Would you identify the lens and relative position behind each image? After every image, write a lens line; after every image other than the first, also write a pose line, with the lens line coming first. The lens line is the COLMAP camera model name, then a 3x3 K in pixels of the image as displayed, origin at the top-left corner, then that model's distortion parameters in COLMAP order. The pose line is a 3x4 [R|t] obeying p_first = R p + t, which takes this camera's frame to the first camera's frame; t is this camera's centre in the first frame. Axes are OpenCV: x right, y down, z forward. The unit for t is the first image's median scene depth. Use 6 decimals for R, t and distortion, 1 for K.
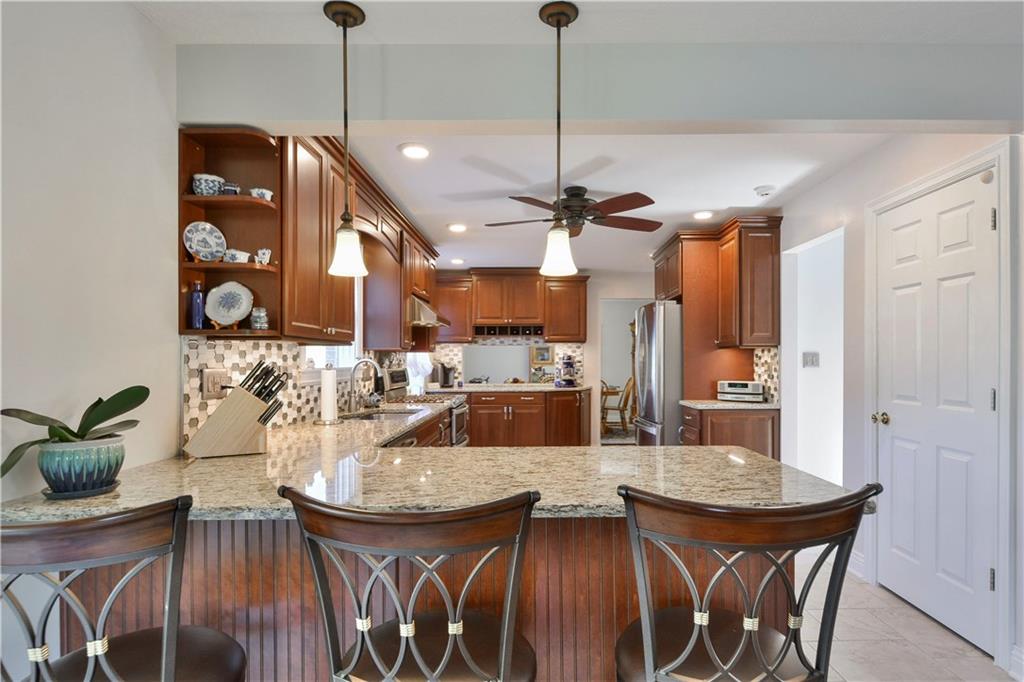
lens RADIAL K [[535.7, 0, 538.1], [0, 535.7, 361.5], [0, 0, 1]] dist [0.000307, -0.002402]
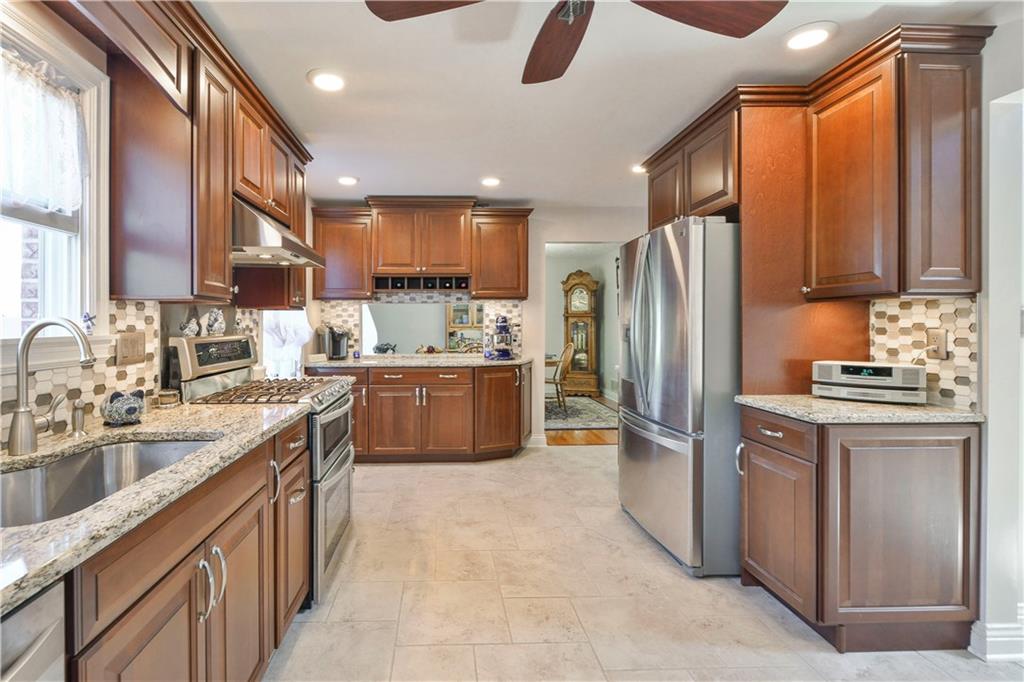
lens RADIAL K [[481.8, 0, 461.6], [0, 481.8, 327.6], [0, 0, 1]] dist [-0.003365, -0.000824]
pose [[0.999534, 0.001220, 0.030514, -0.025204], [-0.001387, 0.999984, 0.005447, 0.000189], [-0.030507, -0.005487, 0.999519, 0.415057]]
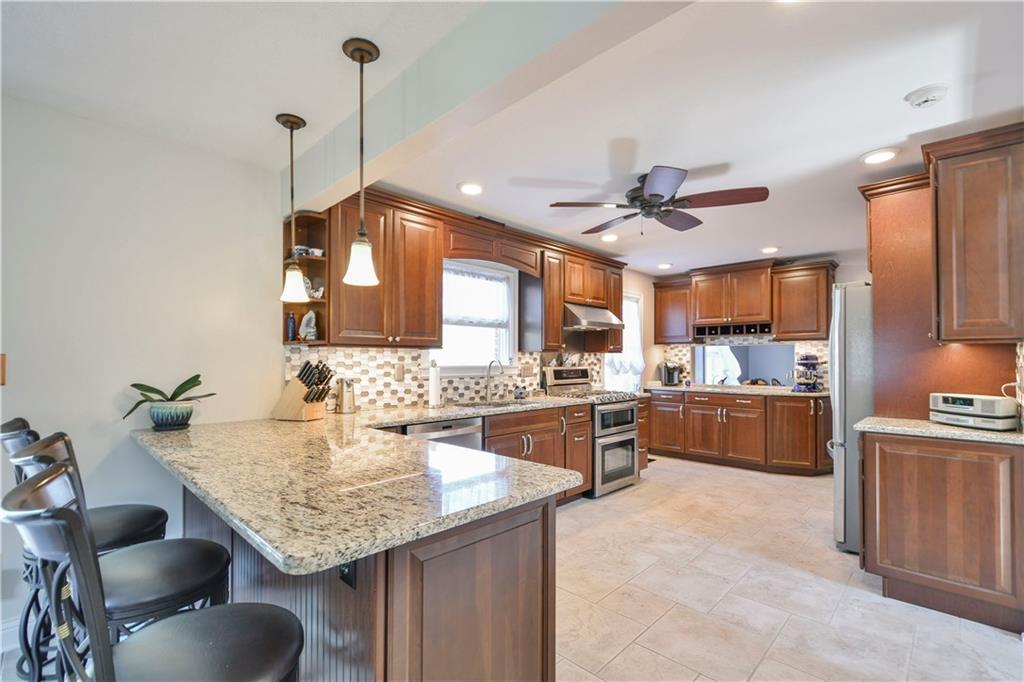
lens RADIAL K [[452.1, 0, 501.8], [0, 452.1, 351.1], [0, 0, 1]] dist [-0.003393, -0.000945]
pose [[0.700527, -0.009831, -0.713558, 0.285813], [-0.005164, 0.999809, -0.018844, -0.002179], [0.713607, 0.016885, 0.700342, 0.173814]]
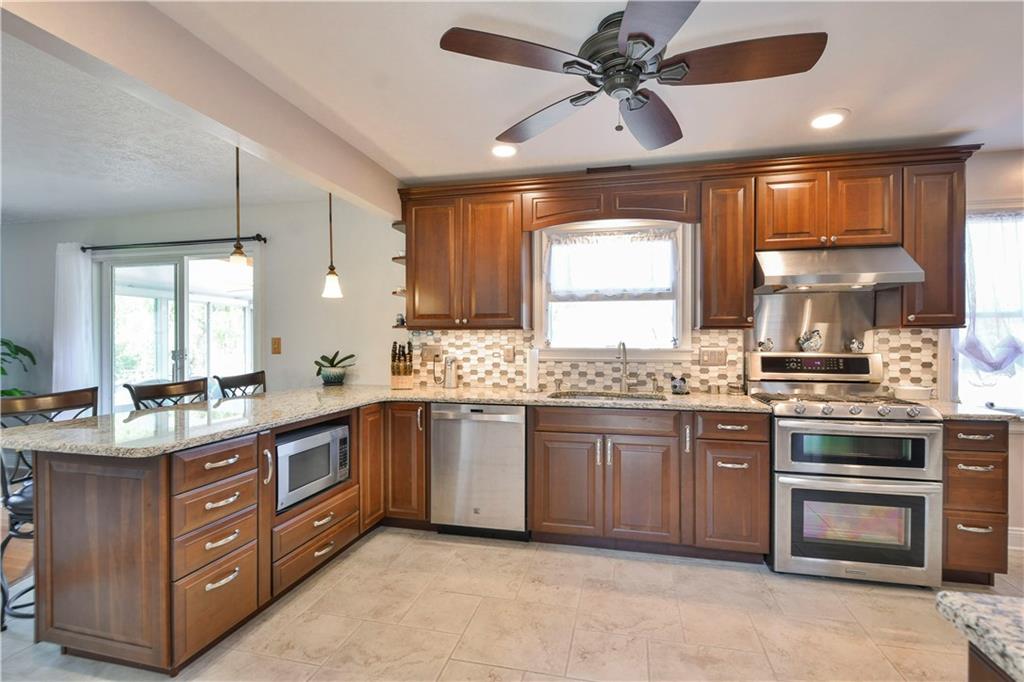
lens RADIAL K [[410.4, 0, 512.1], [0, 410.4, 349.0], [0, 0, 1]] dist [-0.029851, 0.000551]
pose [[-0.229236, 0.009569, -0.973324, 0.299456], [-0.005362, 0.999924, 0.011093, 0.003211], [0.973356, 0.007762, -0.229167, 0.630934]]
